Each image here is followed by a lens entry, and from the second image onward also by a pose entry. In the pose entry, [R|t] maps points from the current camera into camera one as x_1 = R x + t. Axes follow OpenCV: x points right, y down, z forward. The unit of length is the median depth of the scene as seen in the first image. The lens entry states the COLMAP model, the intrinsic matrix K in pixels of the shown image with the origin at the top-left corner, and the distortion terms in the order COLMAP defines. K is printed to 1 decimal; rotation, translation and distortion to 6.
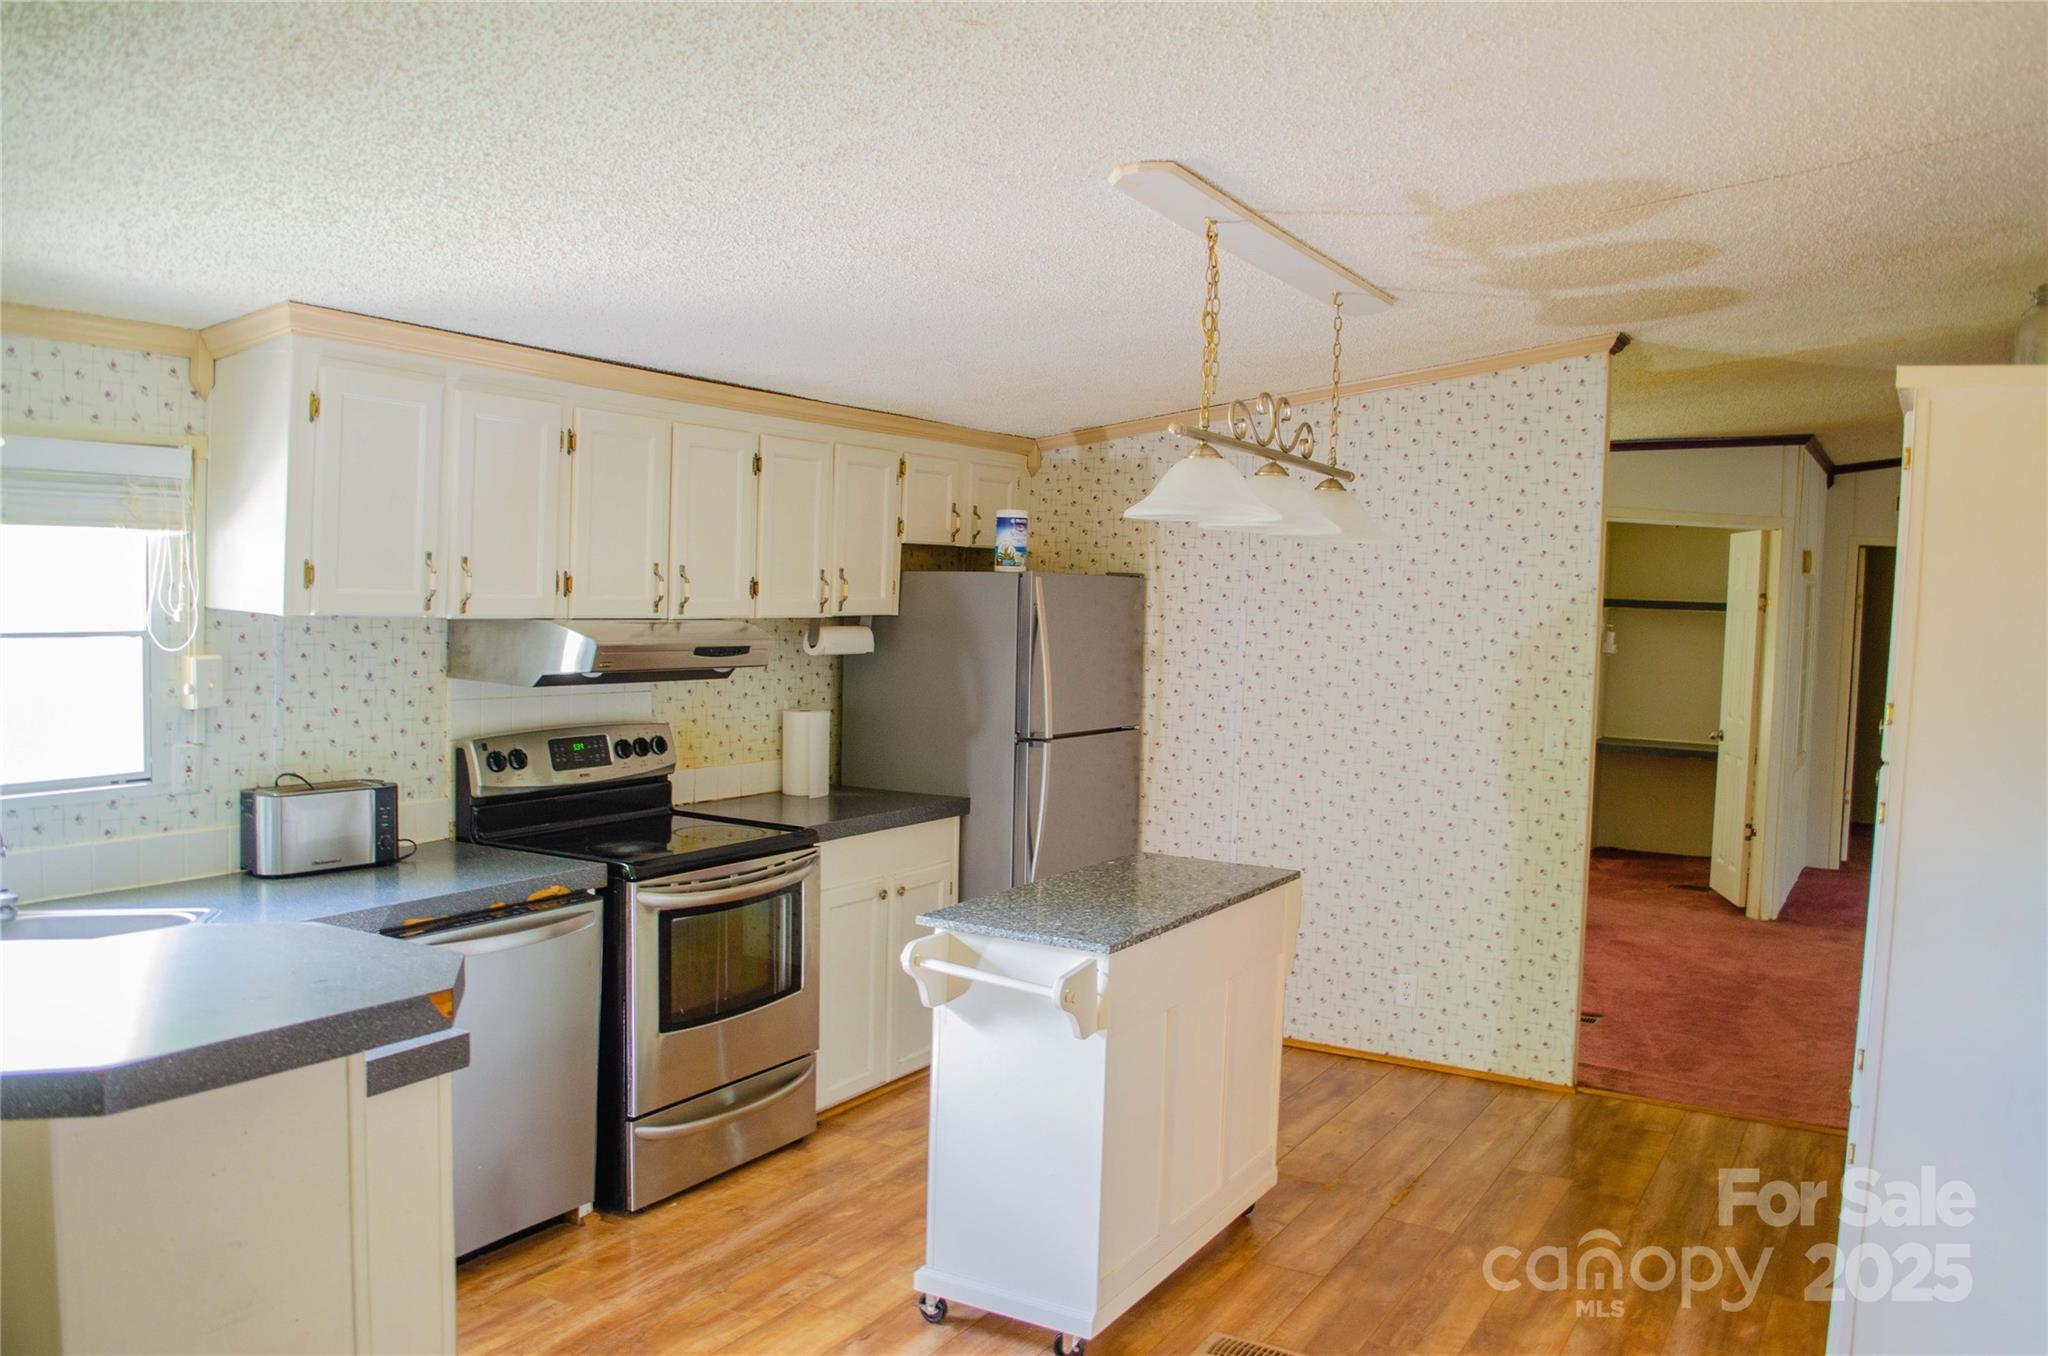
lens RADIAL K [[1615.8, 0, 1037.5], [0, 1615.8, 683.3], [0, 0, 1]] dist [-0.079240, 0.006217]
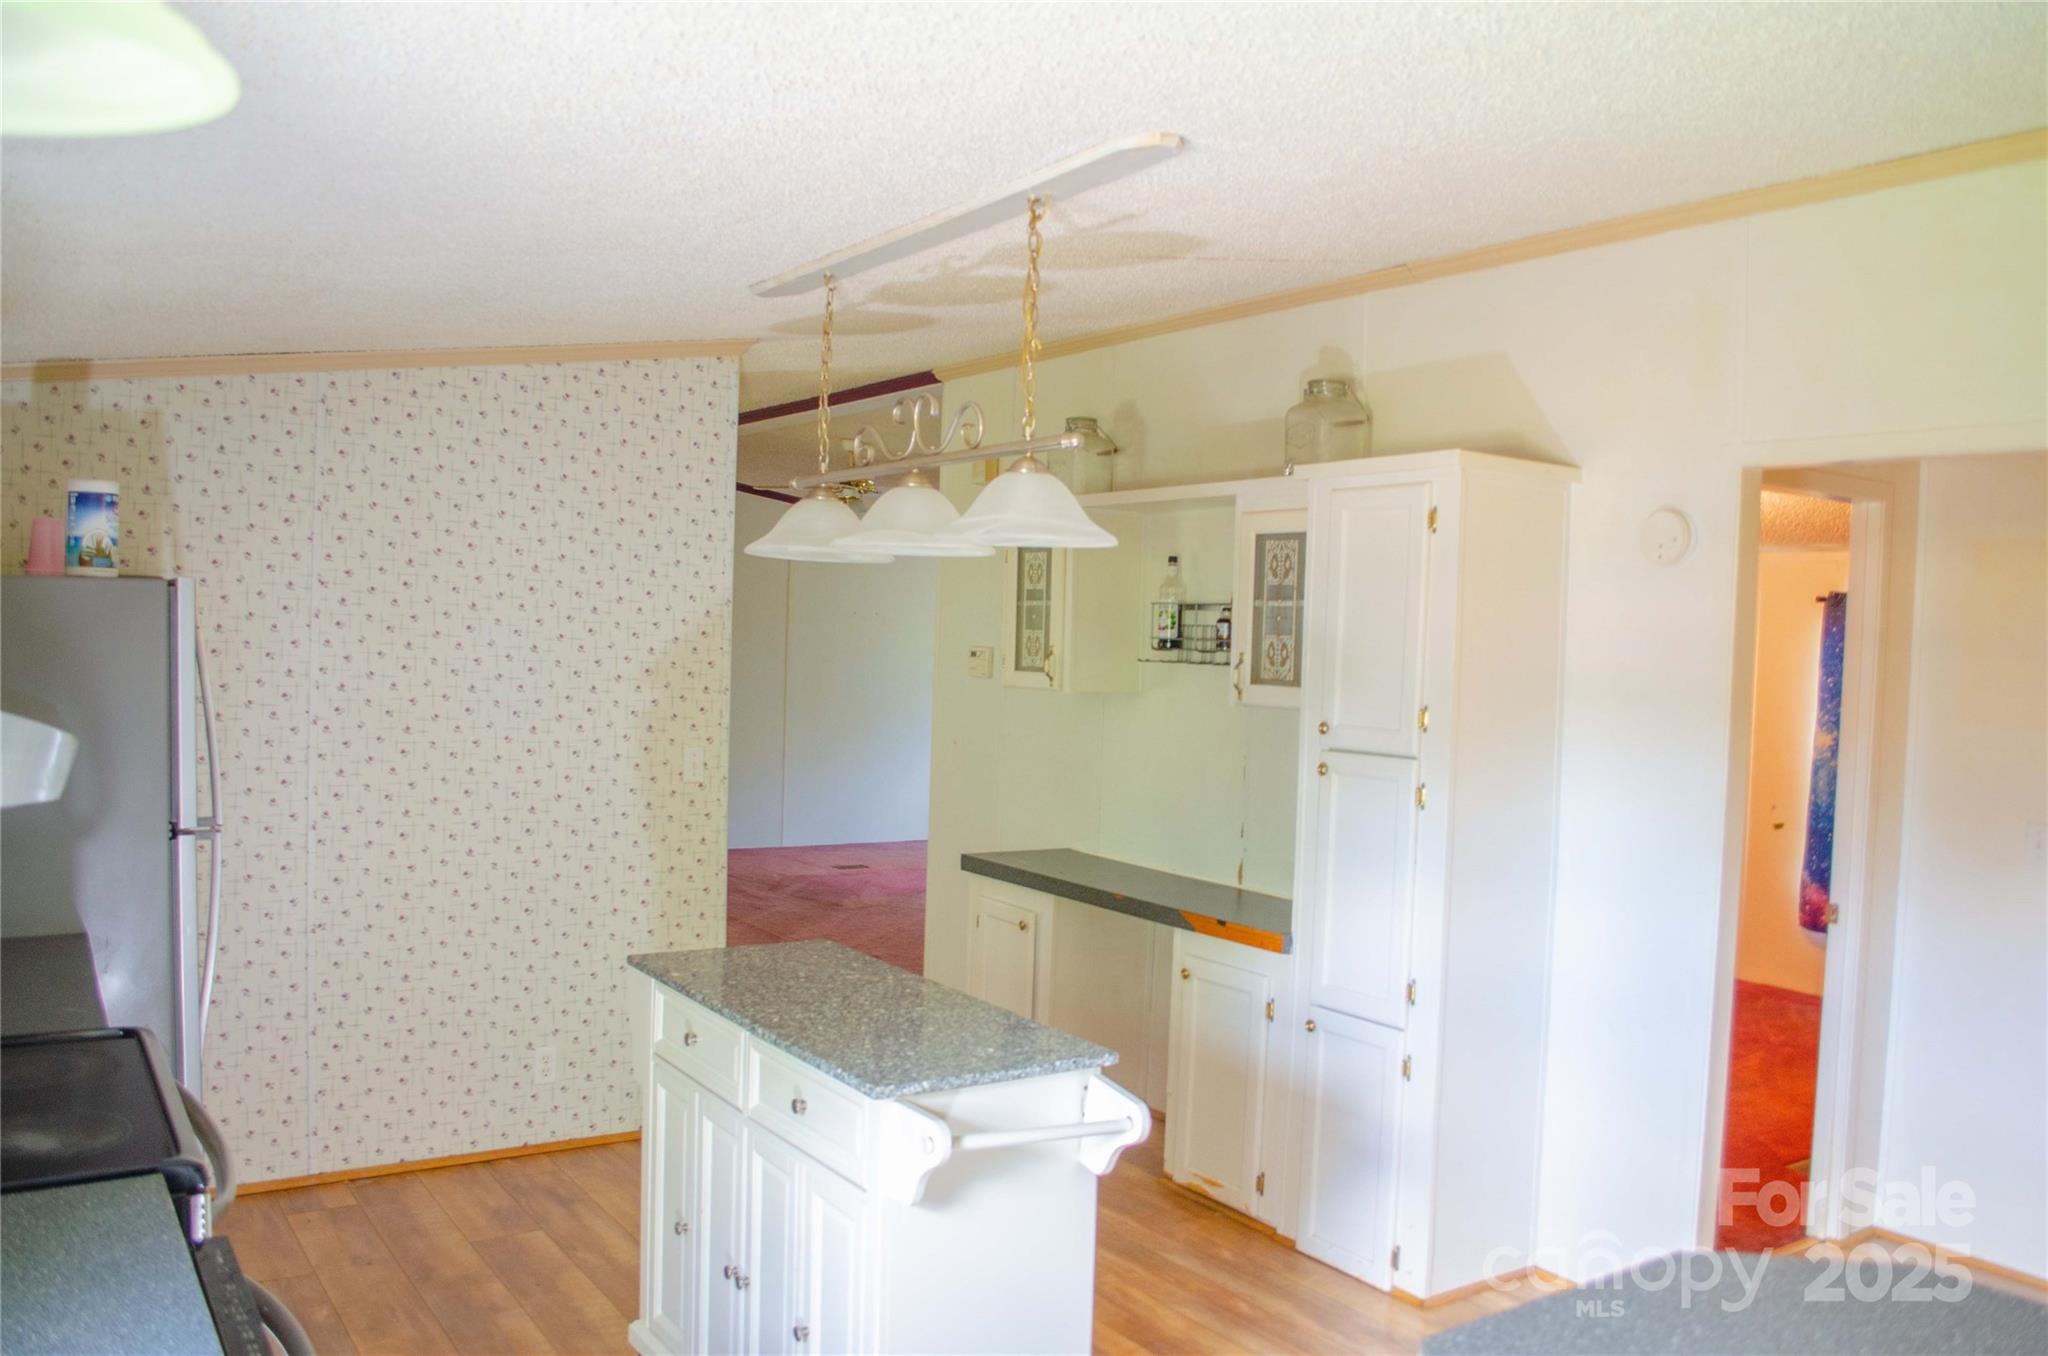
lens RADIAL K [[1615.8, 0, 1036.5], [0, 1615.8, 685.0], [0, 0, 1]] dist [-0.079240, 0.006217]
pose [[0.445678, -0.047443, 0.893935, -0.426513], [0.033792, 0.998775, 0.036160, -0.036501], [-0.894555, 0.014092, 0.446735, 0.391315]]
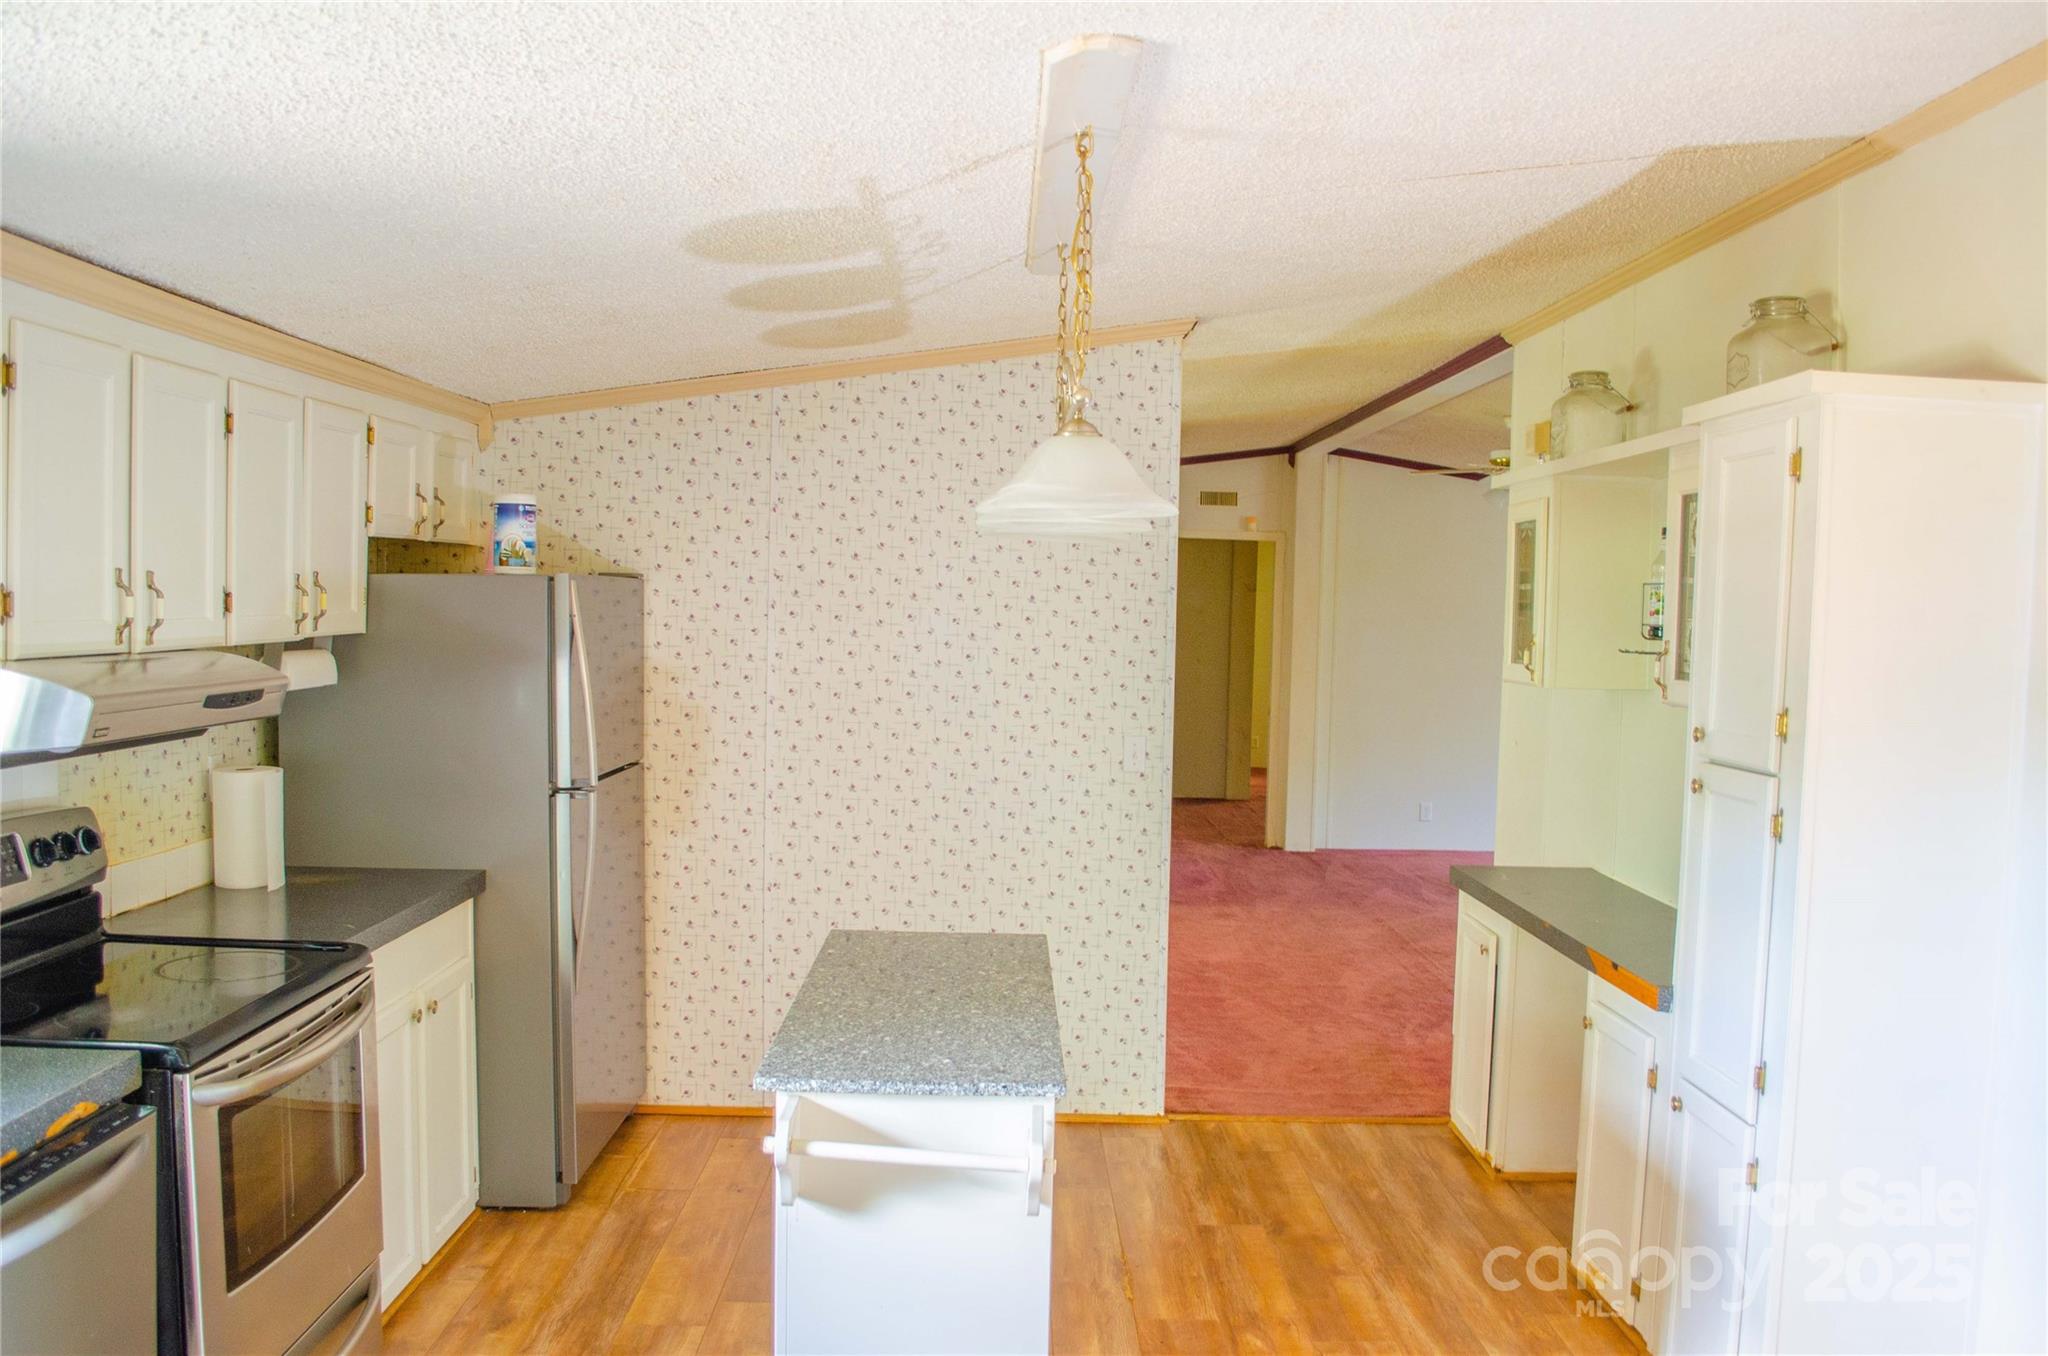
lens RADIAL K [[1615.8, 0, 1038.0], [0, 1615.8, 686.1], [0, 0, 1]] dist [-0.079240, 0.006217]
pose [[0.859609, -0.039225, 0.509444, -0.201372], [0.034210, 0.999230, 0.019213, -0.022008], [-0.509806, 0.000912, 0.860289, 0.215919]]
